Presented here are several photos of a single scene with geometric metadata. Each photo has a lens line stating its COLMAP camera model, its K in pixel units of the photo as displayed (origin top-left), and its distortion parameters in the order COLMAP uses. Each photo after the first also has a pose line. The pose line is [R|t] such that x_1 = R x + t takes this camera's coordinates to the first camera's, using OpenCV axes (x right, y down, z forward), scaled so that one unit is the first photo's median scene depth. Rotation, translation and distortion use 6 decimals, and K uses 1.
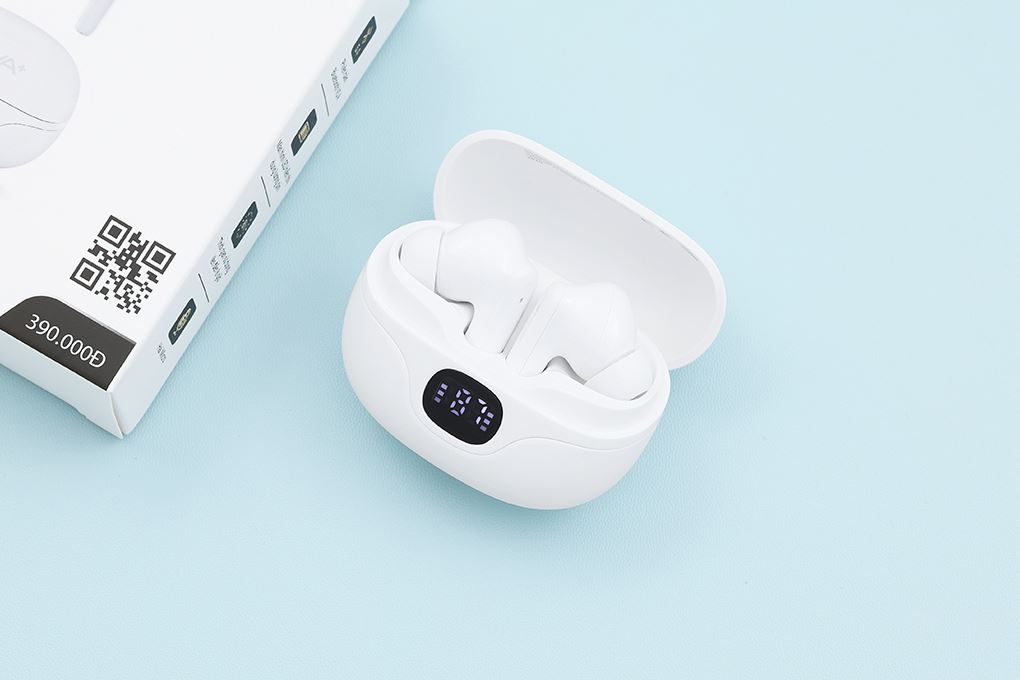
lens RADIAL K [[4785.7, 0, 510.0], [0, 4785.7, 340.0], [0, 0, 1]] dist [0.297621, 1.730360]
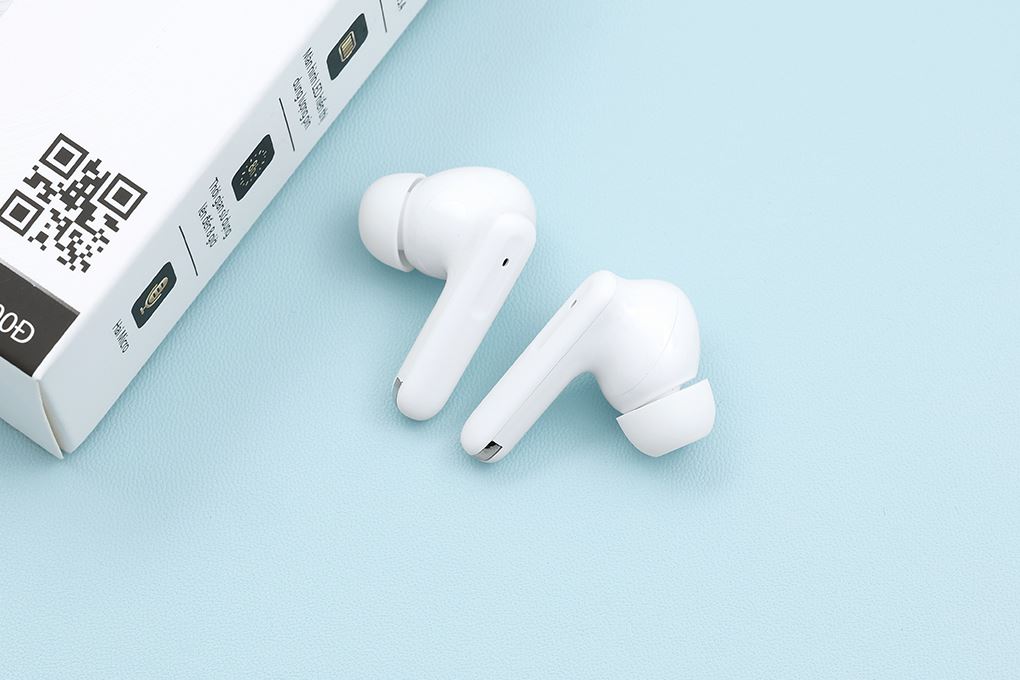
lens RADIAL K [[4785.7, 0, 510.0], [0, 4785.7, 340.0], [0, 0, 1]] dist [0.297621, 1.730360]
pose [[0.996217, 0.066494, -0.055952, 0.024372], [-0.070087, 0.995427, -0.064908, 0.045599], [0.051380, 0.068584, 0.996321, 0.301310]]
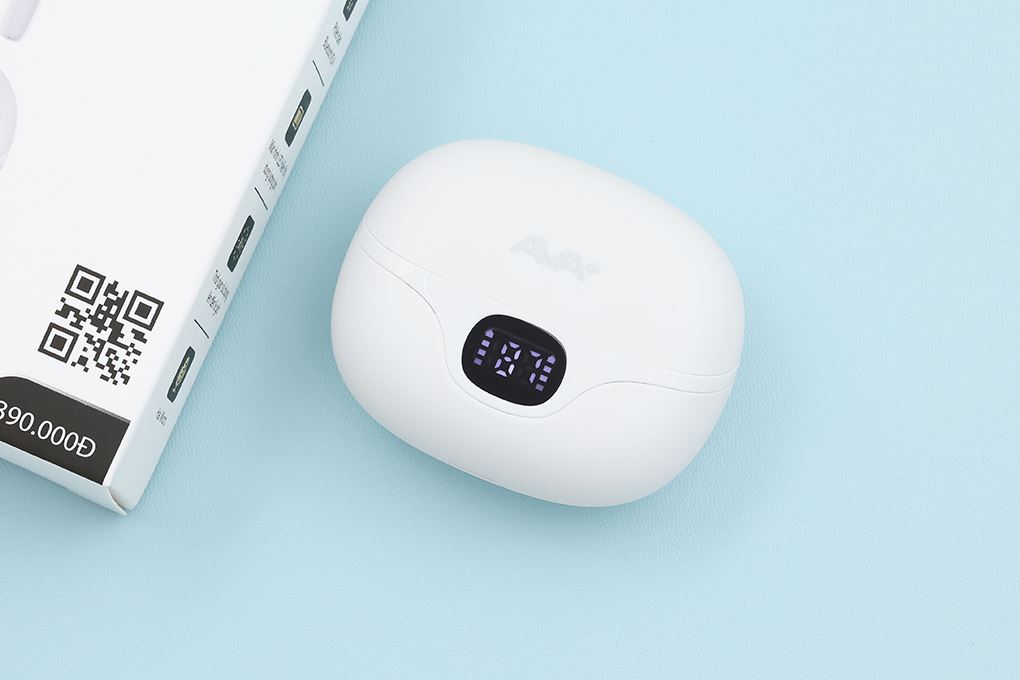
lens RADIAL K [[4785.7, 0, 510.0], [0, 4785.7, 340.0], [0, 0, 1]] dist [0.297621, 1.730360]
pose [[0.992141, -0.124921, 0.007111, -0.018310], [0.122923, 0.983733, 0.130995, -0.110556], [-0.023359, -0.129092, 0.991357, 0.196261]]
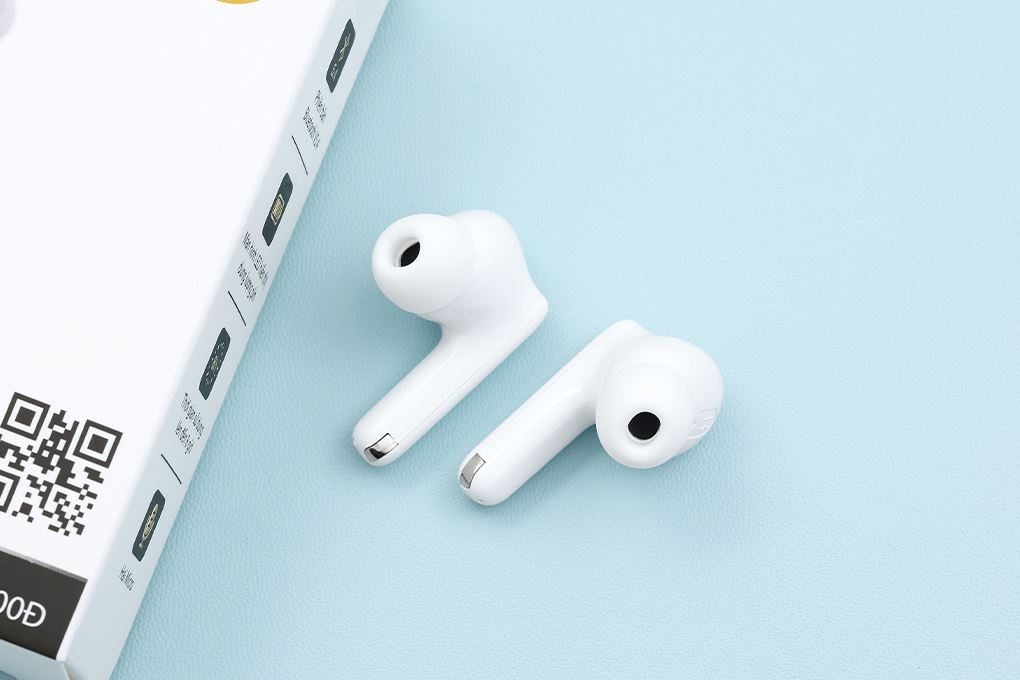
lens RADIAL K [[4785.7, 0, 510.0], [0, 4785.7, 340.0], [0, 0, 1]] dist [0.297621, 1.730360]
pose [[0.984631, -0.174004, 0.014971, -0.024810], [0.173101, 0.983704, 0.048610, -0.053508], [-0.023186, -0.045271, 0.998706, 0.339618]]
